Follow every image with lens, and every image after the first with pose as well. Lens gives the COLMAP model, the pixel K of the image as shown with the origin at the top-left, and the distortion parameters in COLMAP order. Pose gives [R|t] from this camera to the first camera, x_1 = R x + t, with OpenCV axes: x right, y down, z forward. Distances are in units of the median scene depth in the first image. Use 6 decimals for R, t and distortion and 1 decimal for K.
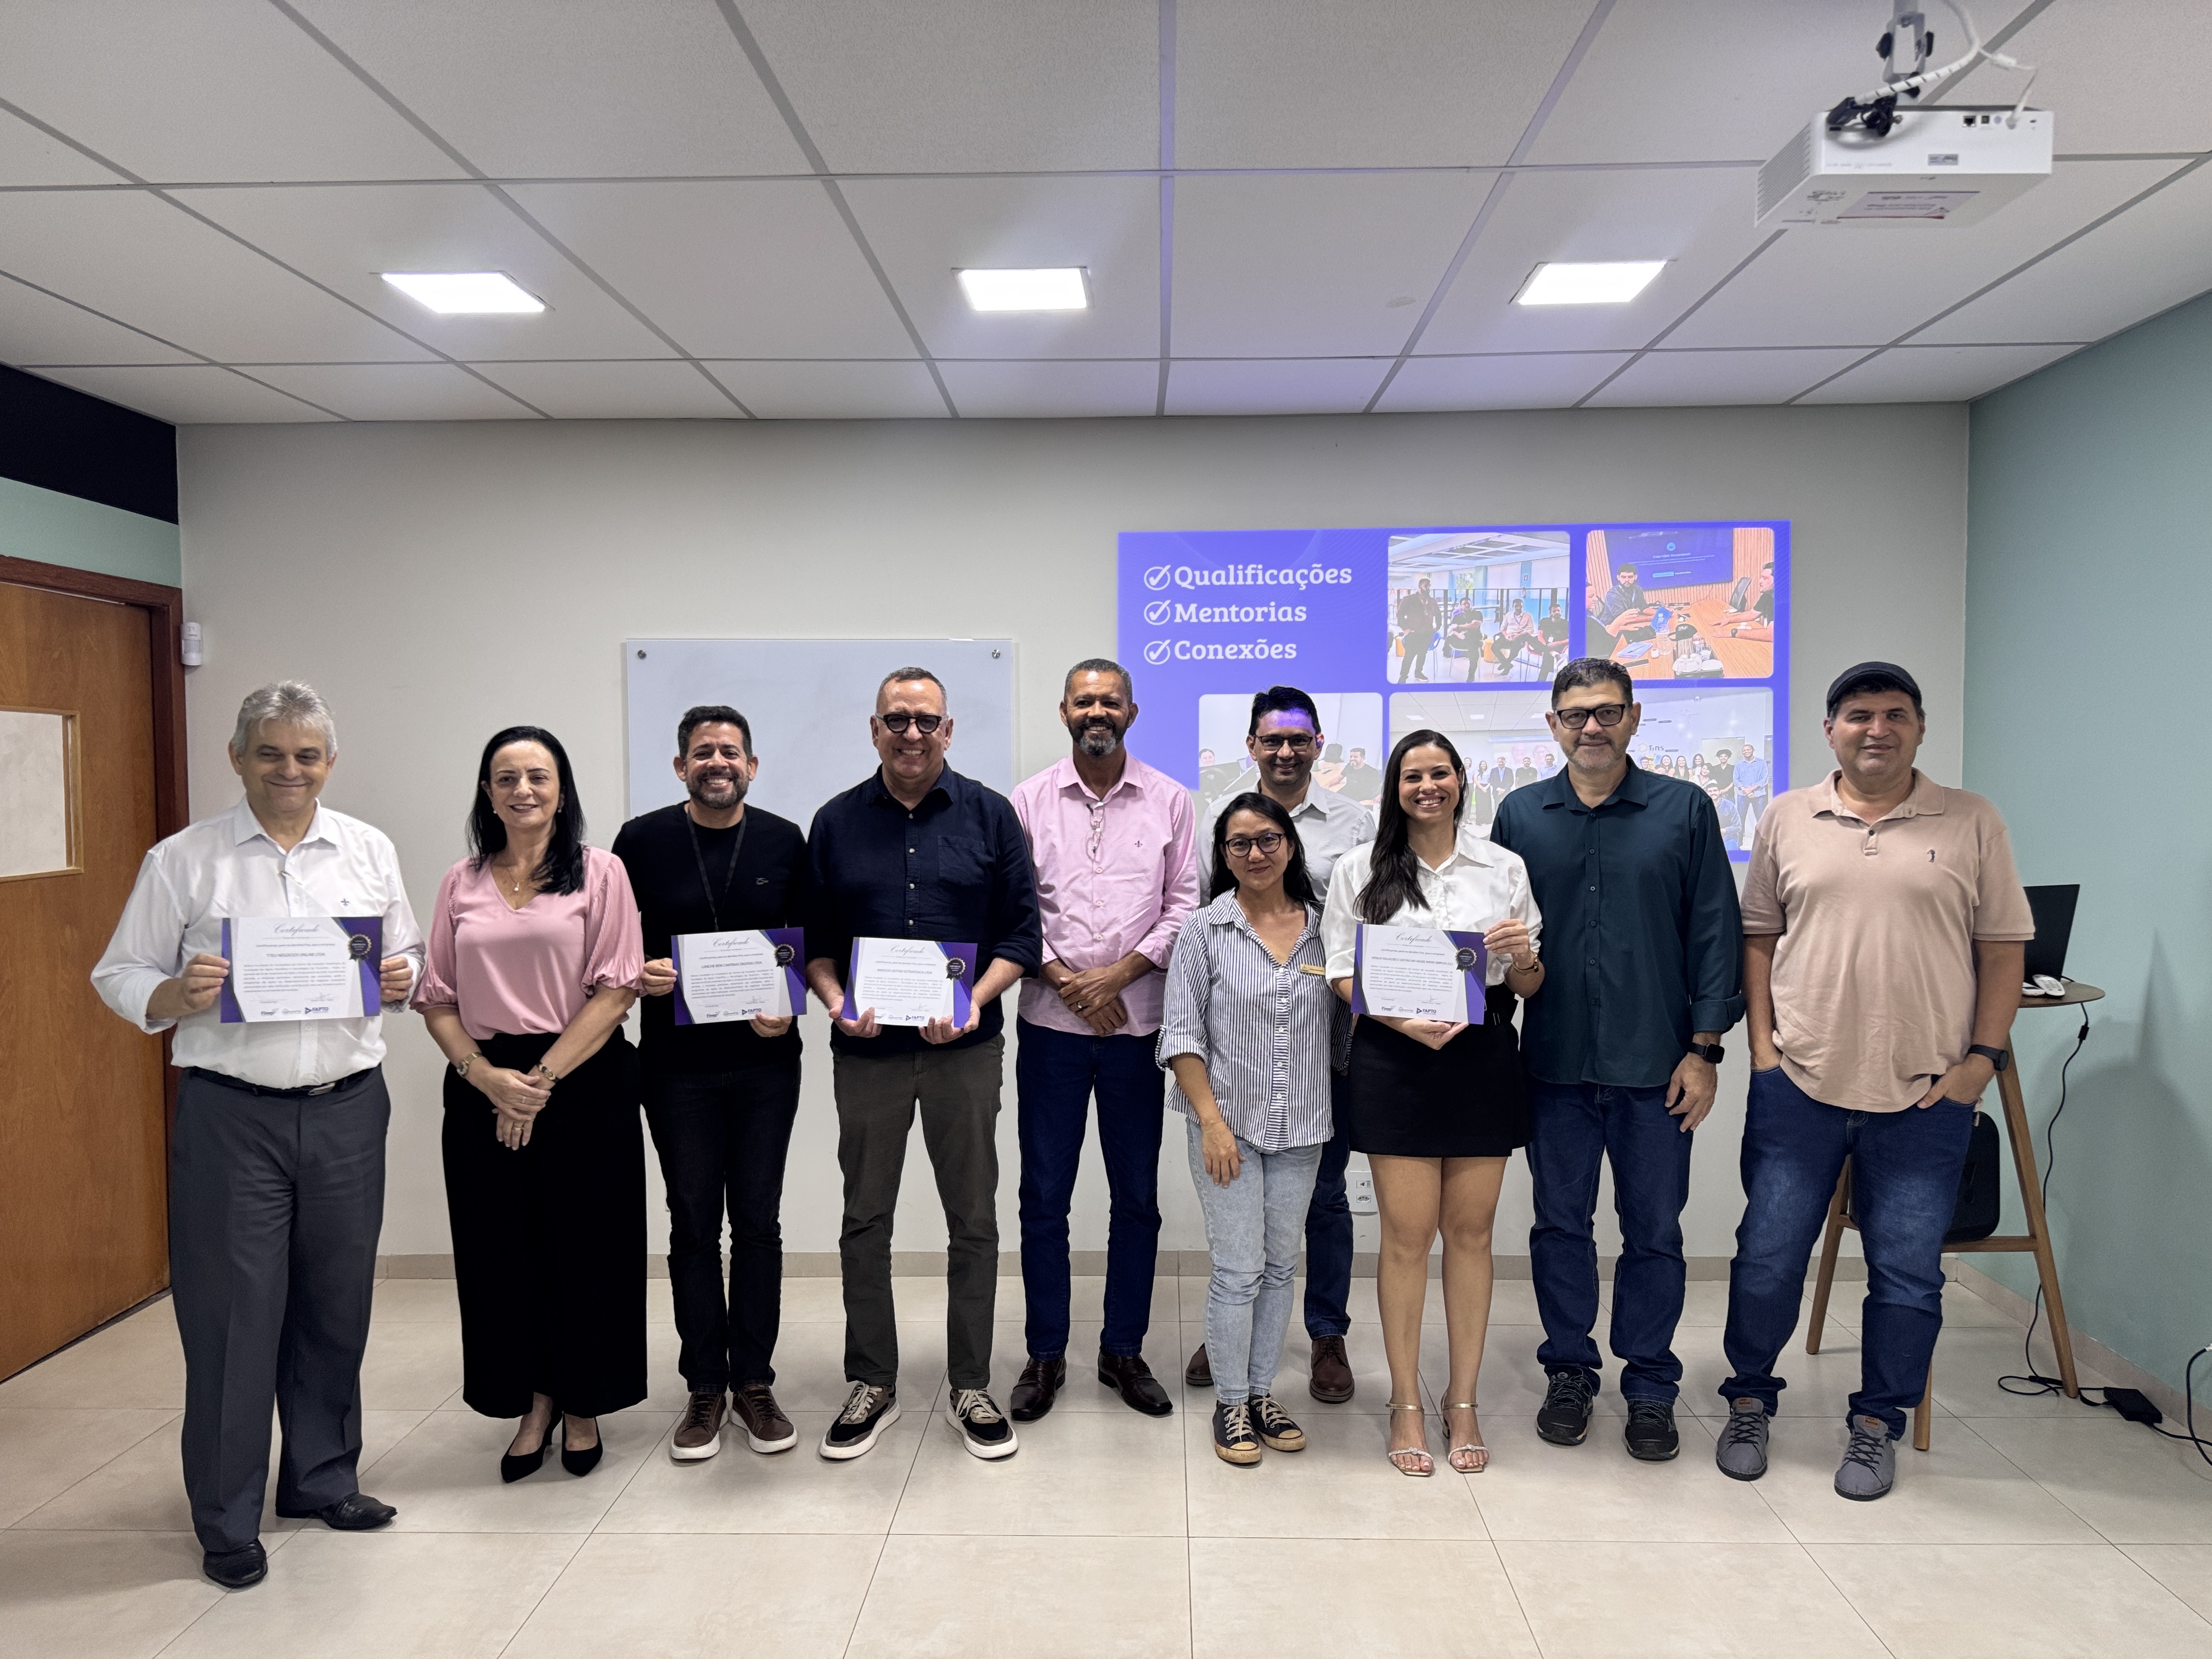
lens RADIAL K [[1552.3, 0, 1103.4], [0, 1552.3, 834.9], [0, 0, 1]] dist [-0.006472, 0.008661]
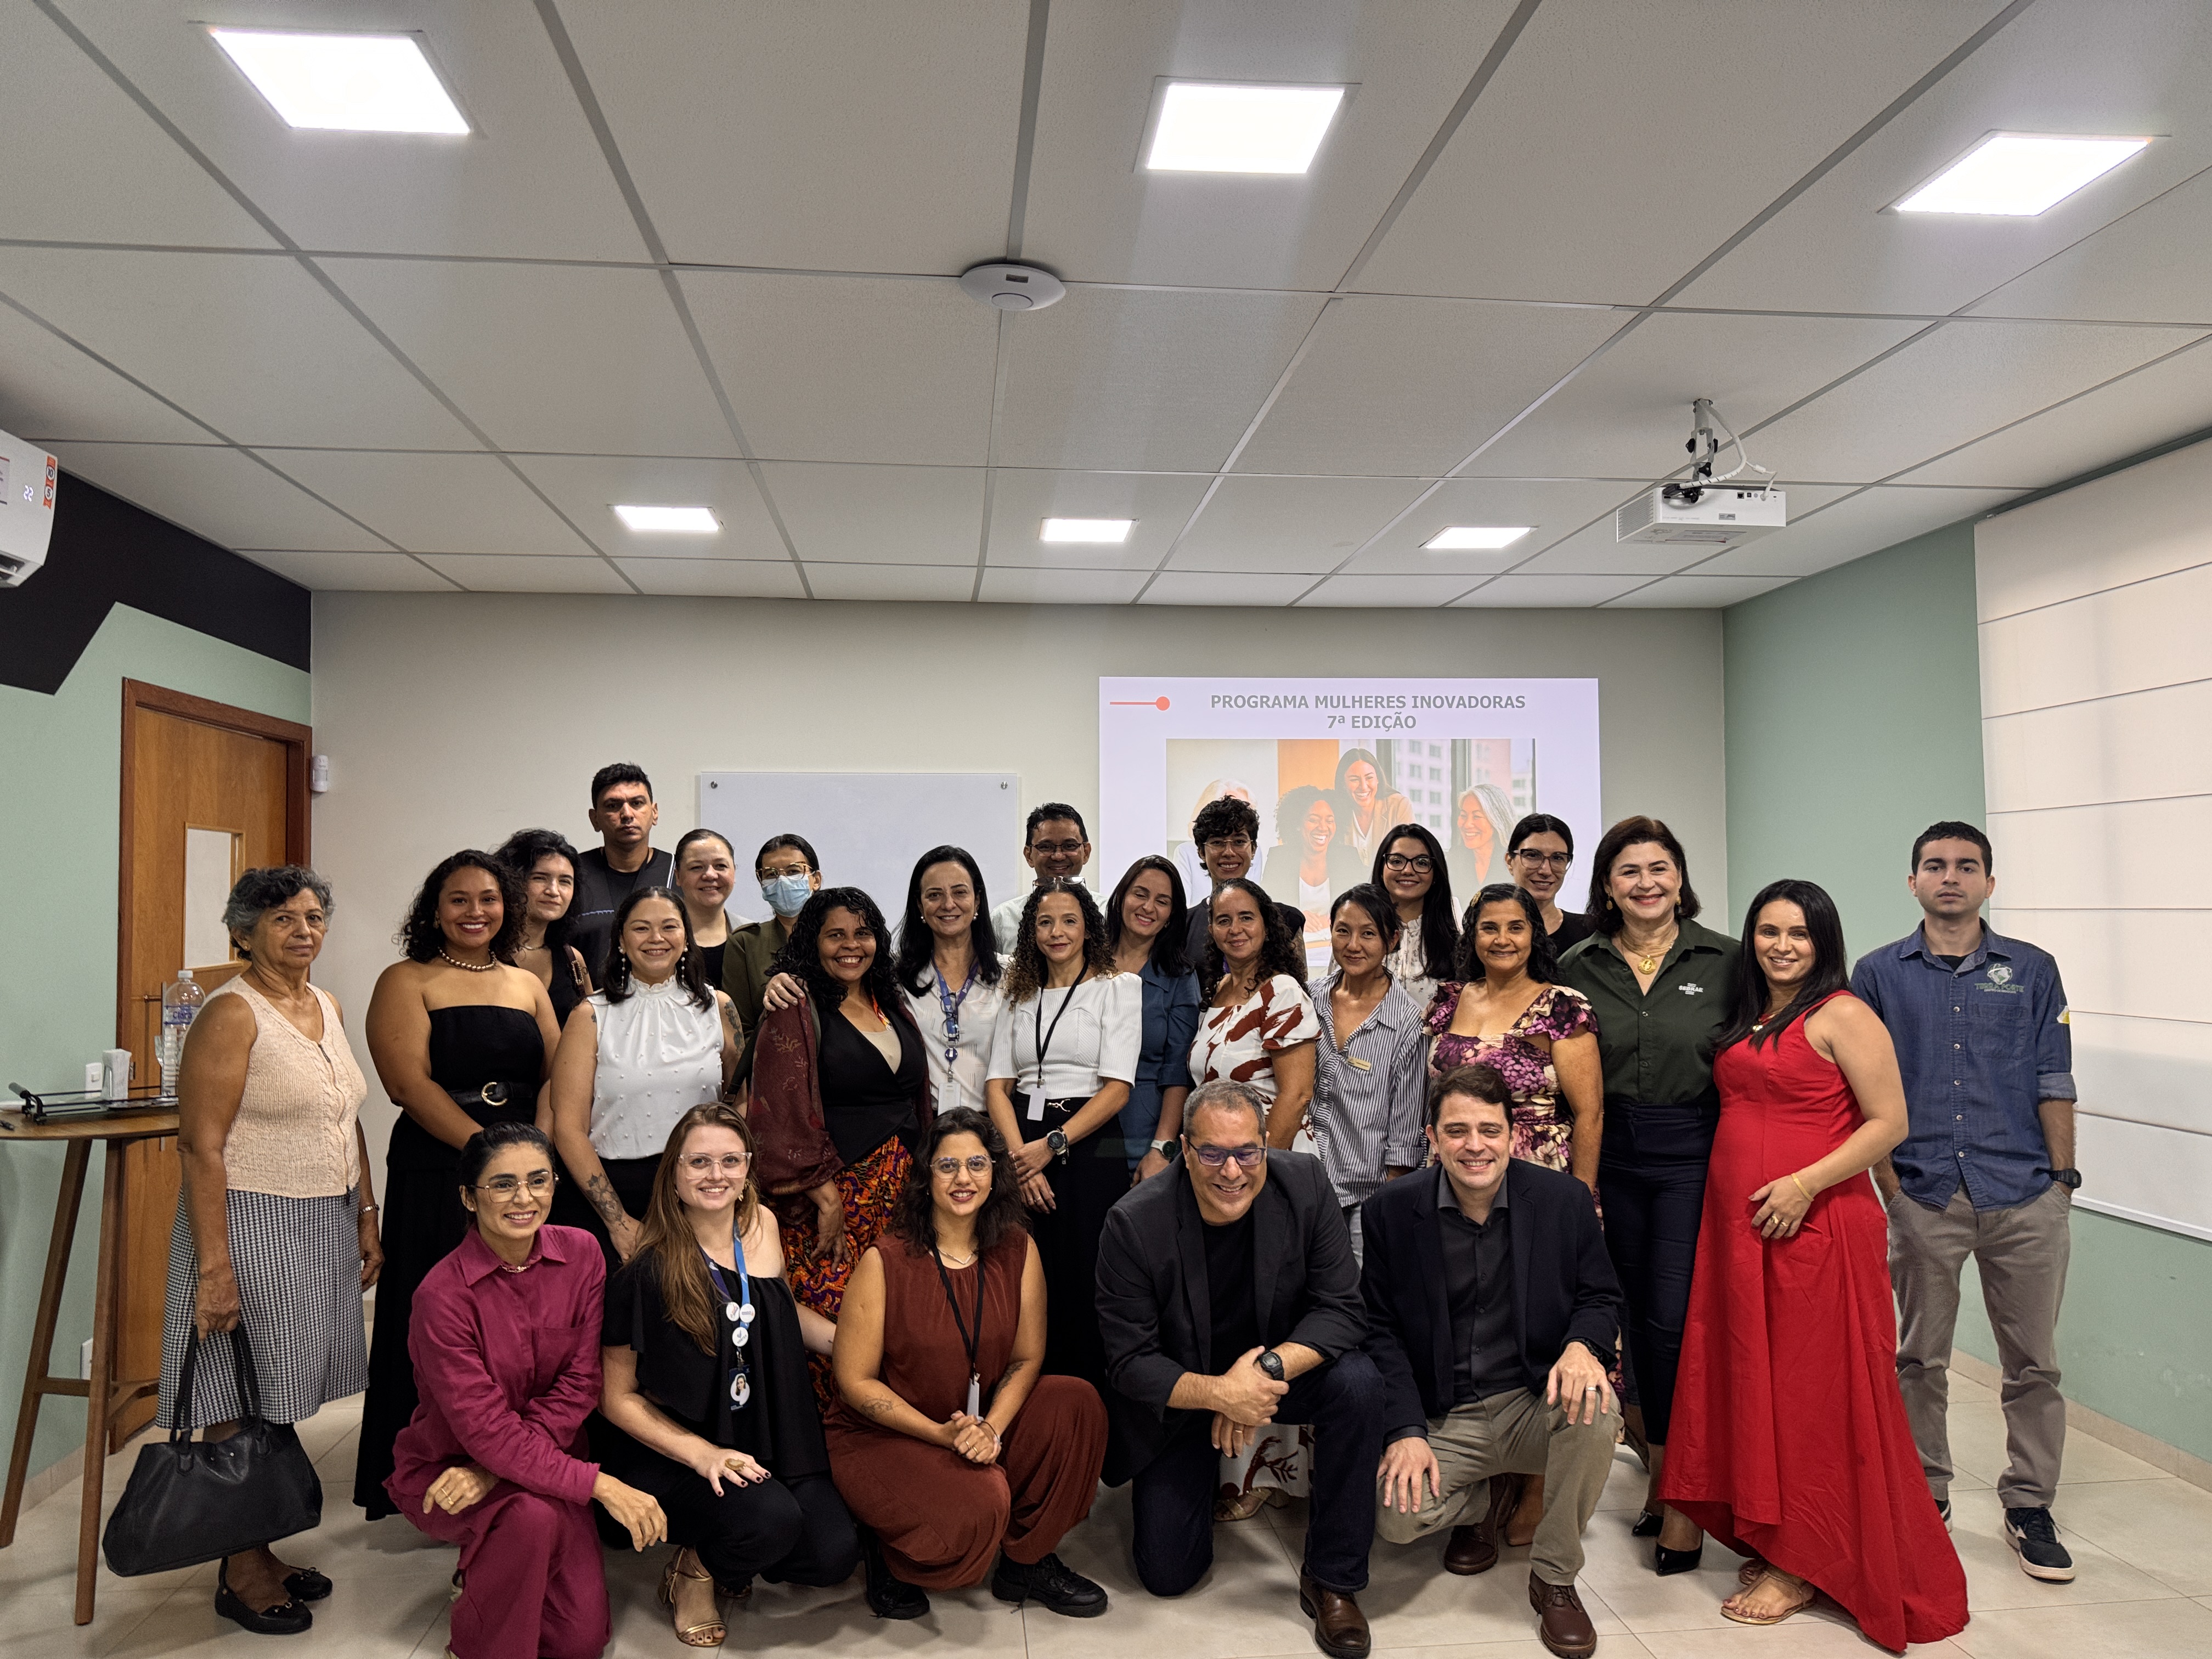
lens RADIAL K [[1552.3, 0, 1096.9], [0, 1552.3, 821.5], [0, 0, 1]] dist [-0.006472, 0.008661]
pose [[0.989694, 0.004827, 0.143116, -0.231855], [0.006627, 0.996817, -0.079447, 0.015721], [-0.143044, 0.079576, 0.986512, -0.332627]]
